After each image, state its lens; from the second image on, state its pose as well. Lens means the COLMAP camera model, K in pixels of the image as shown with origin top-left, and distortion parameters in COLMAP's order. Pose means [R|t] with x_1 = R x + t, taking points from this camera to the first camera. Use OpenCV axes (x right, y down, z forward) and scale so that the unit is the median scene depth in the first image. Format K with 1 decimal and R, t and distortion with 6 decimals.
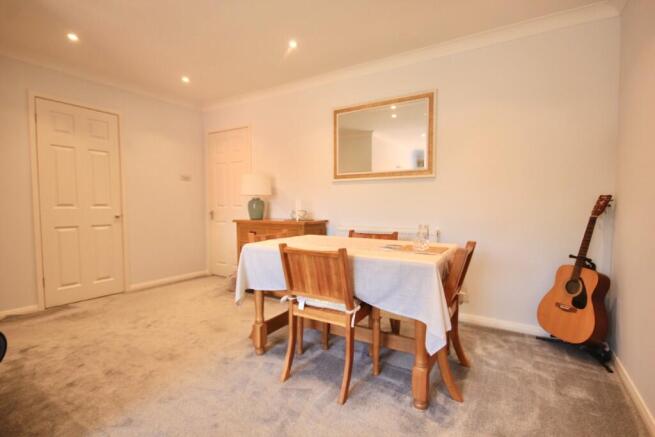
lens RADIAL K [[314.9, 0, 329.4], [0, 314.9, 222.3], [0, 0, 1]] dist [0.000420, 0.000100]
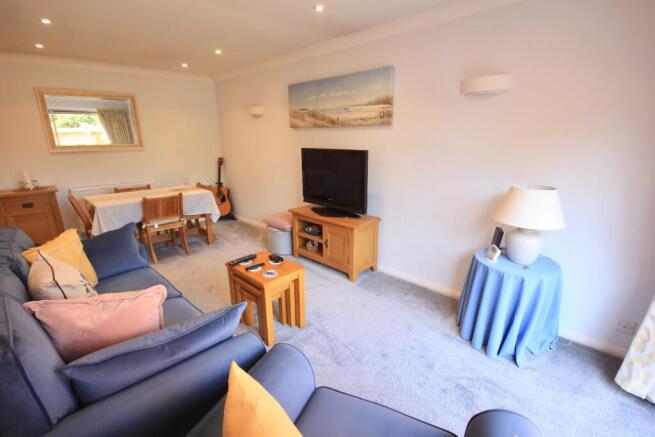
lens RADIAL K [[305.8, 0, 331.8], [0, 305.8, 220.7], [0, 0, 1]] dist [0.001520, 0.000219]
pose [[0.230836, -0.261113, 0.937302, -1.390722], [0.061202, 0.965308, 0.253842, -0.166784], [-0.971066, -0.001231, 0.238809, -0.478106]]
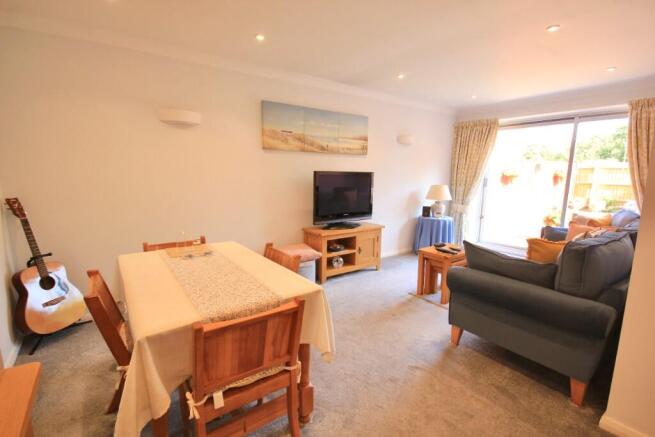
lens RADIAL K [[305.8, 0, 331.8], [0, 305.8, 220.7], [0, 0, 1]] dist [0.001520, 0.000219]
pose [[-0.923357, -0.080585, 0.375389, -0.522563], [0.004029, 0.975638, 0.219351, -0.237054], [-0.383920, 0.204052, -0.900538, 1.530111]]
